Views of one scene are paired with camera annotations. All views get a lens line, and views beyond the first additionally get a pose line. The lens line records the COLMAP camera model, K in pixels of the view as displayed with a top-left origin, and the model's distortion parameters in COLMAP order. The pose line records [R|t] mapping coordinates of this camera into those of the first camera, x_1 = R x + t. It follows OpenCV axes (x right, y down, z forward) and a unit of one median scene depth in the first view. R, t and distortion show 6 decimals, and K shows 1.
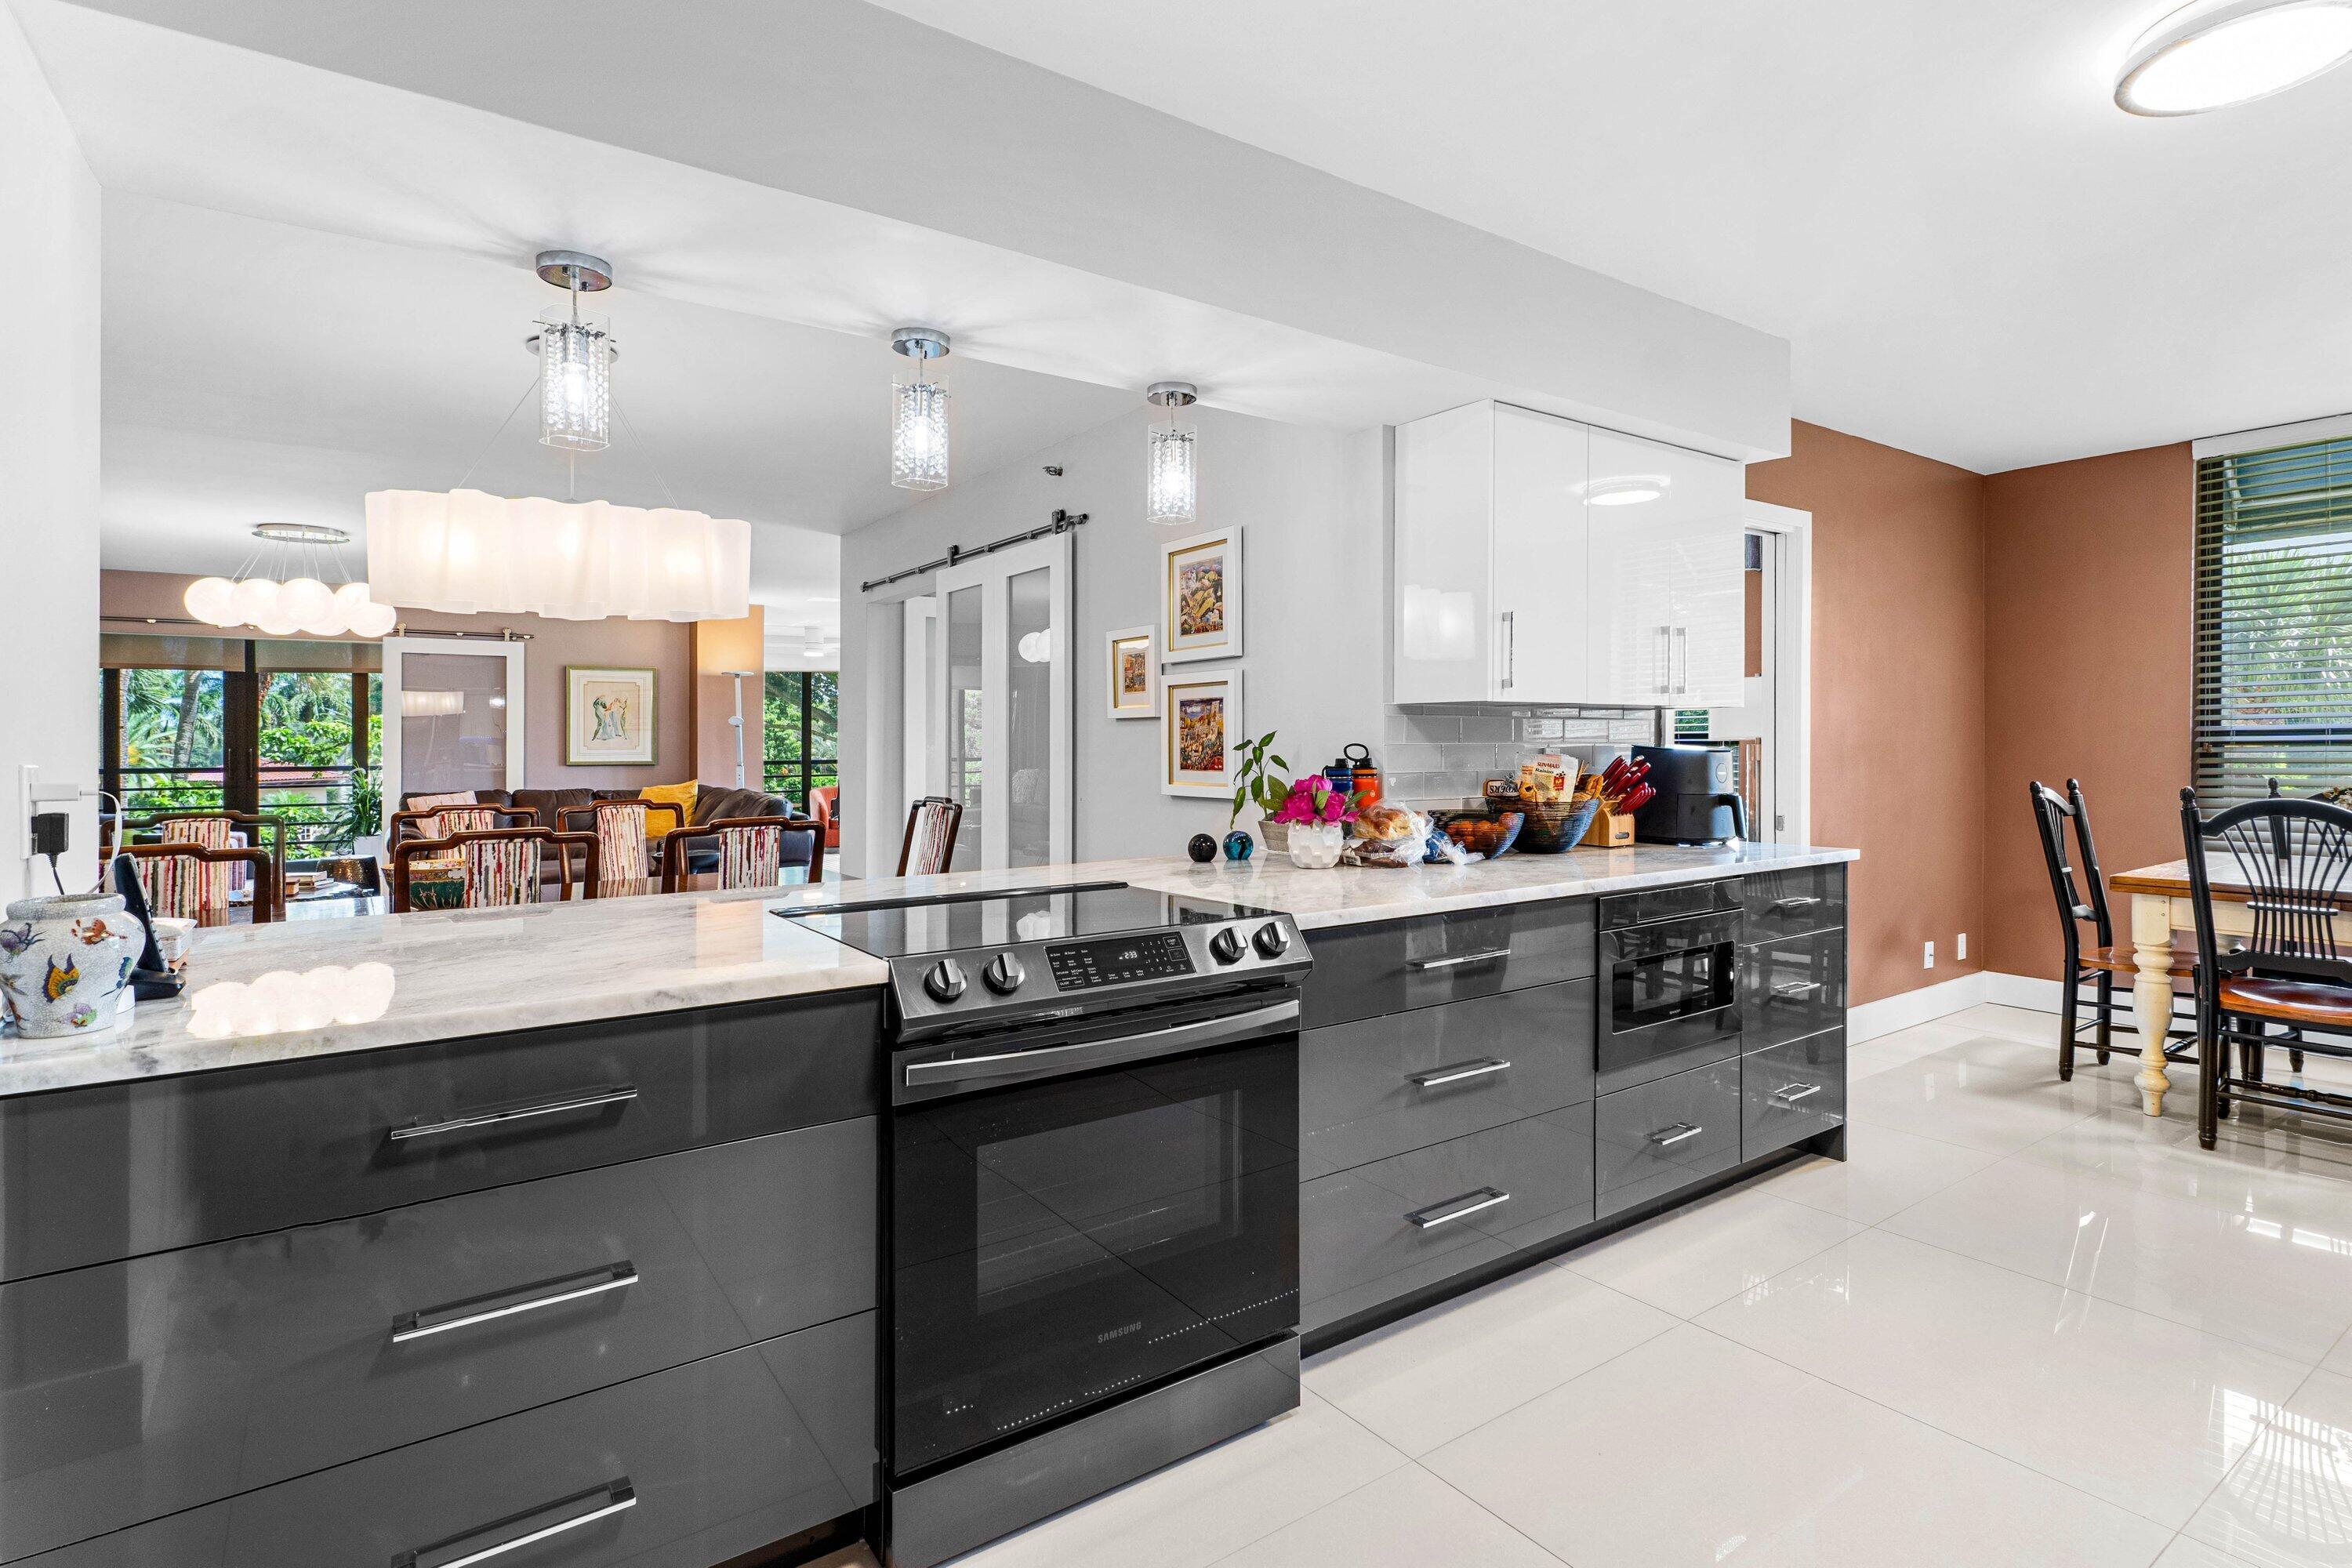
lens RADIAL K [[1177.5, 0, 1175.5], [0, 1177.5, 746.2], [0, 0, 1]] dist [0.009127, 0.000732]
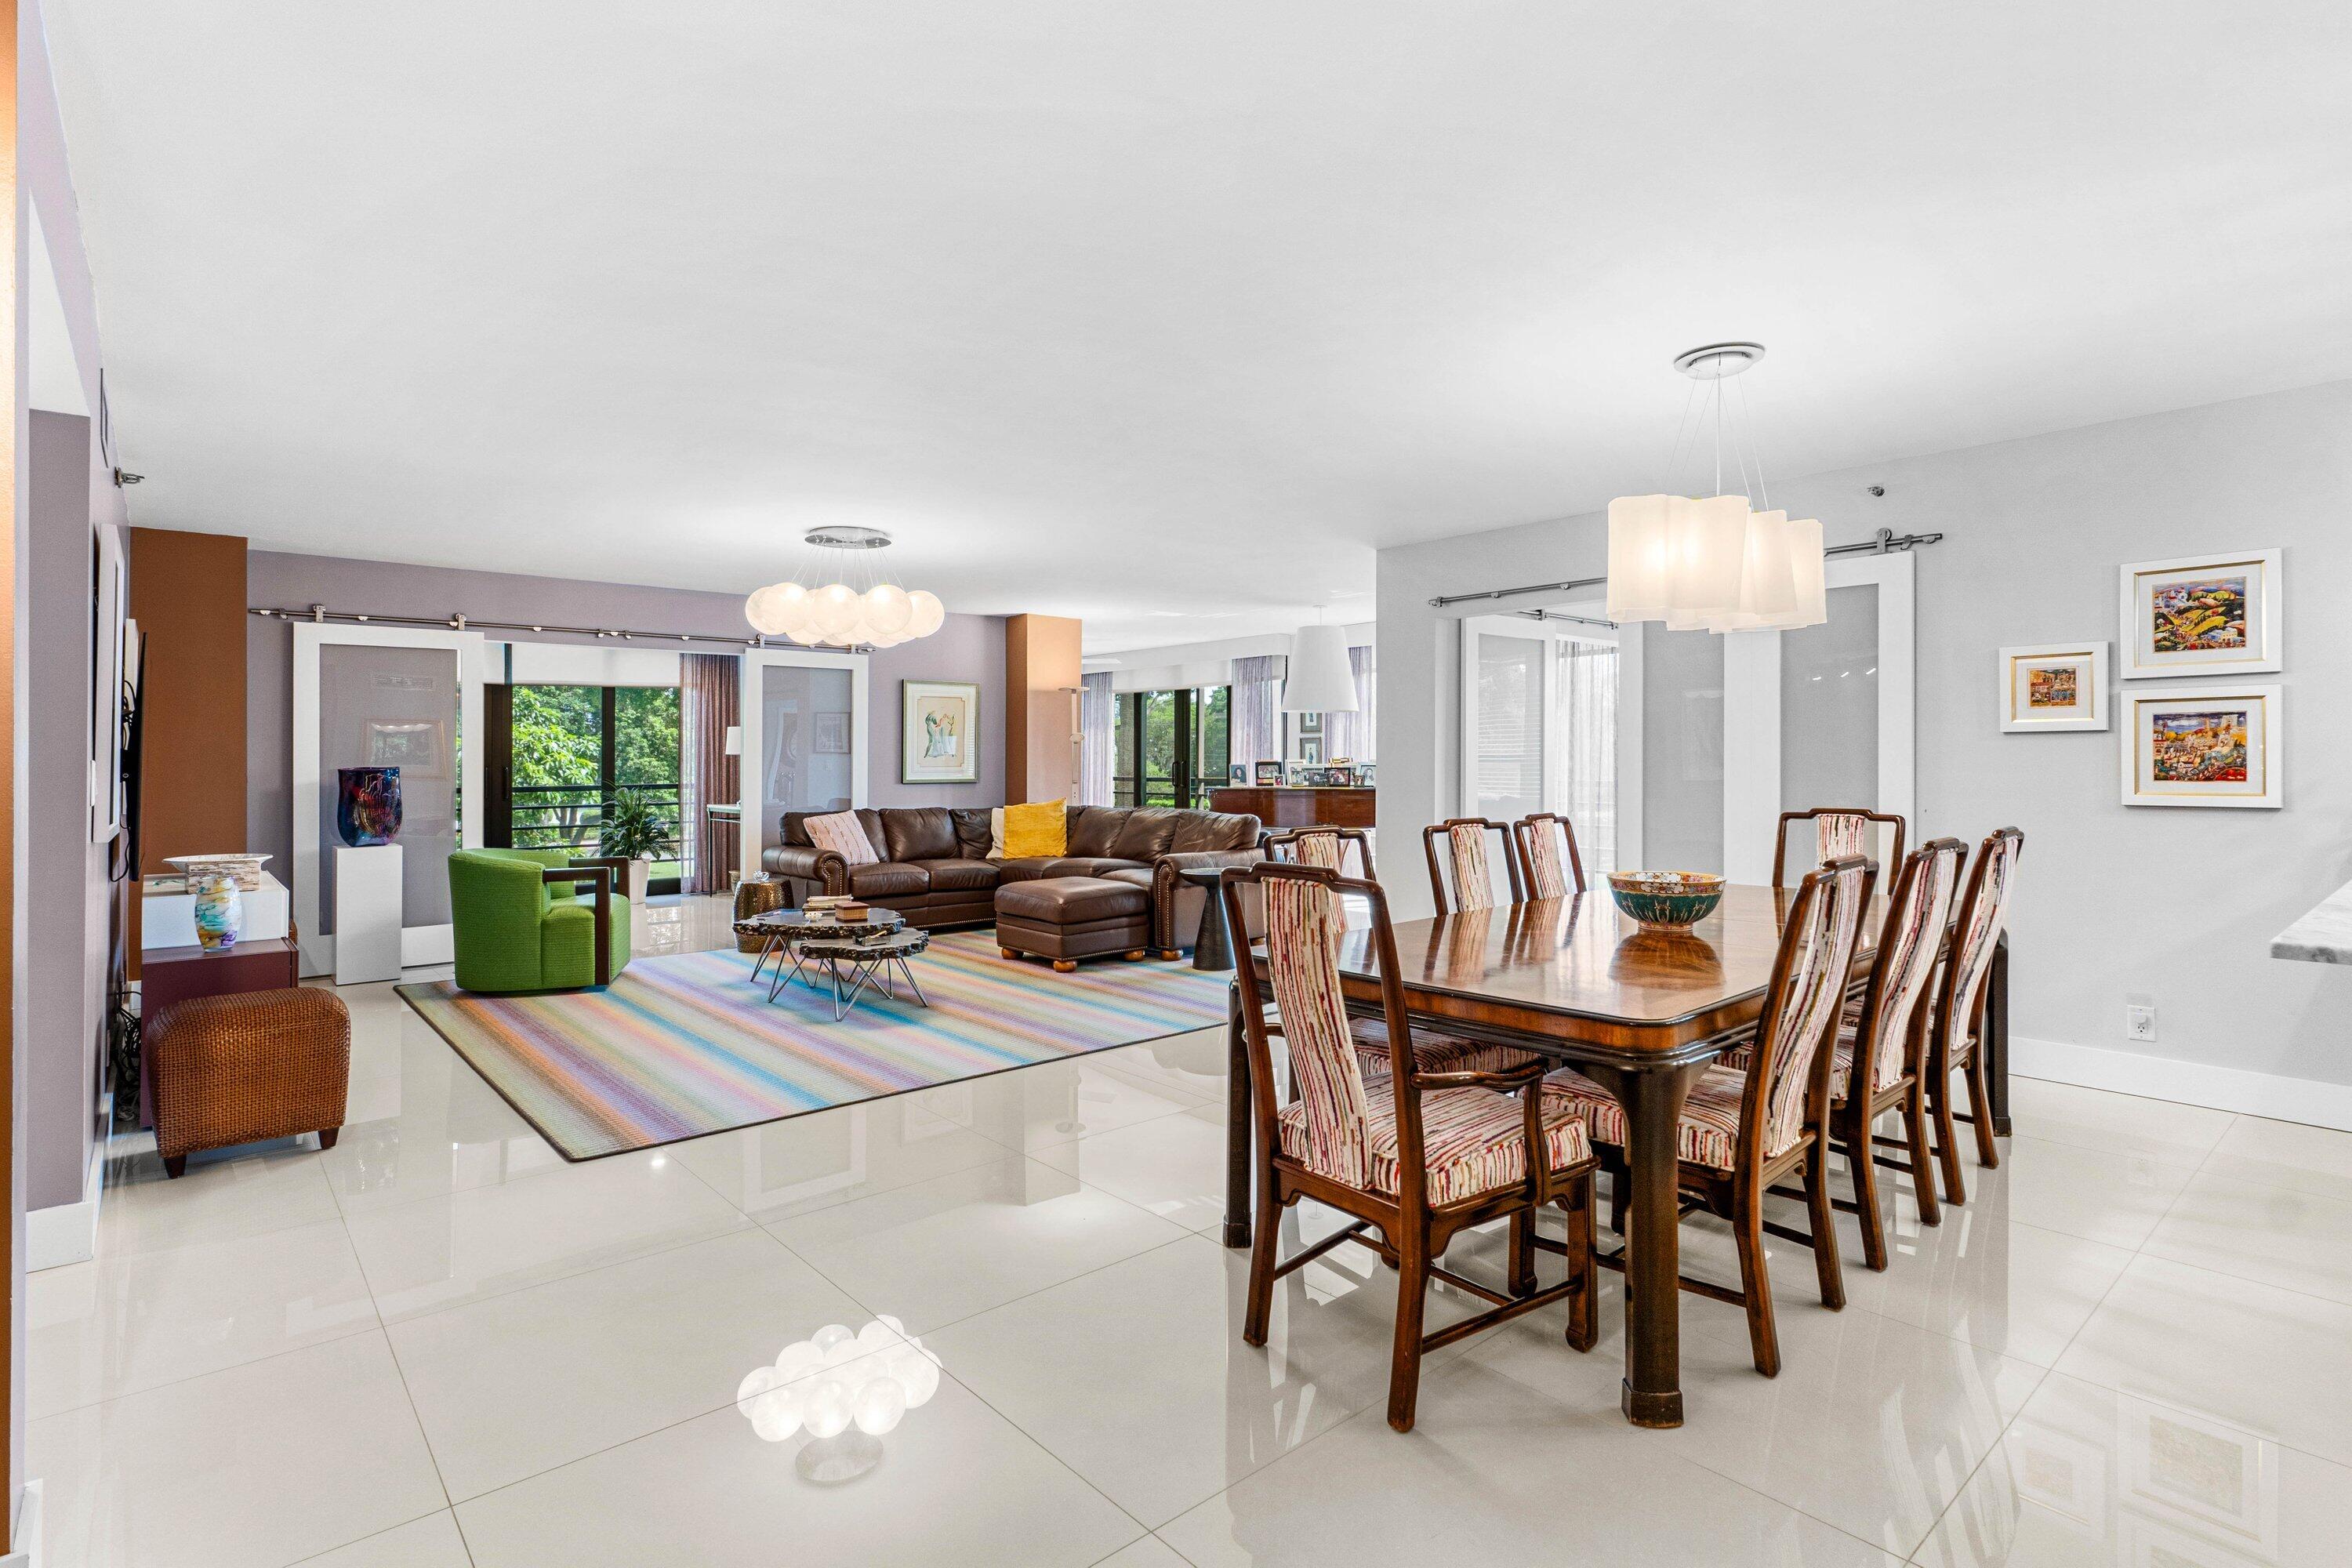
lens RADIAL K [[1177.5, 0, 1182.5], [0, 1177.5, 753.3], [0, 0, 1]] dist [0.009127, 0.000732]
pose [[0.994560, 0.001327, 0.104159, -0.955219], [-0.000080, 0.999928, -0.011970, 0.008069], [-0.104167, 0.011897, 0.994489, 0.047967]]
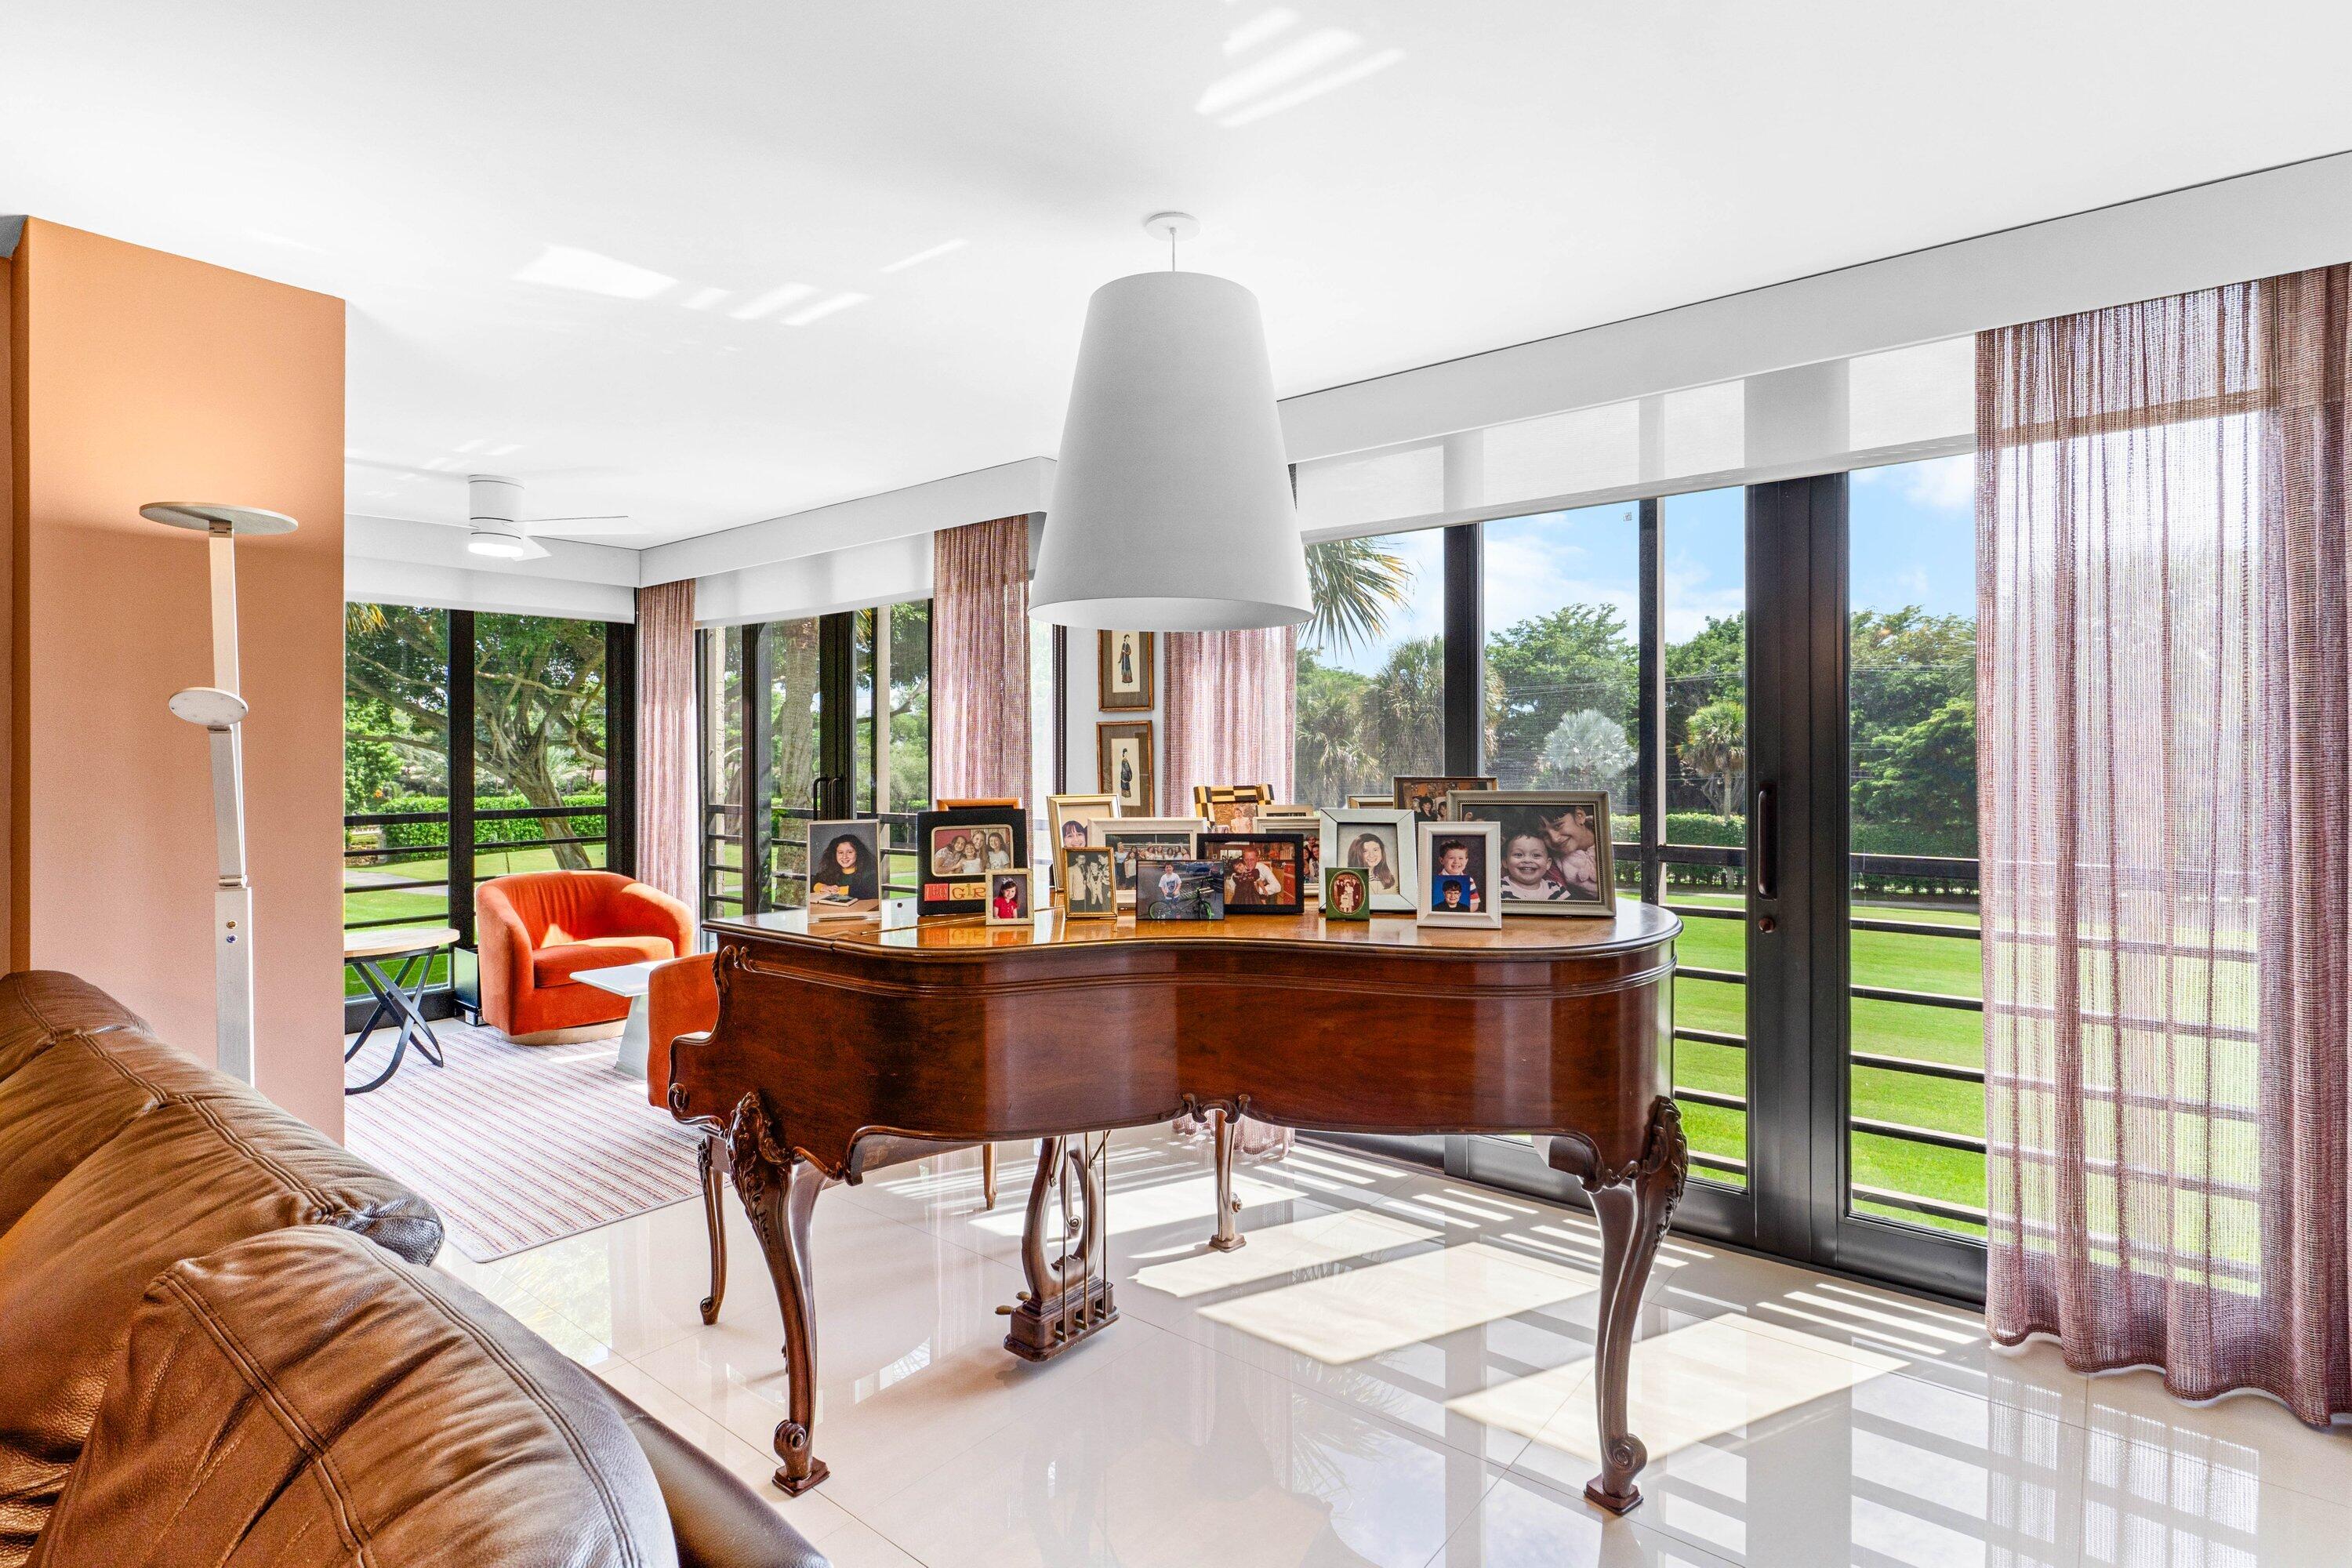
lens RADIAL K [[1177.5, 0, 1179.0], [0, 1177.5, 765.6], [0, 0, 1]] dist [0.009127, 0.000732]
pose [[0.962127, 0.001422, 0.272598, -0.608051], [-0.002486, 0.999991, 0.003558, -0.026998], [-0.272590, -0.004101, 0.962121, 1.746177]]
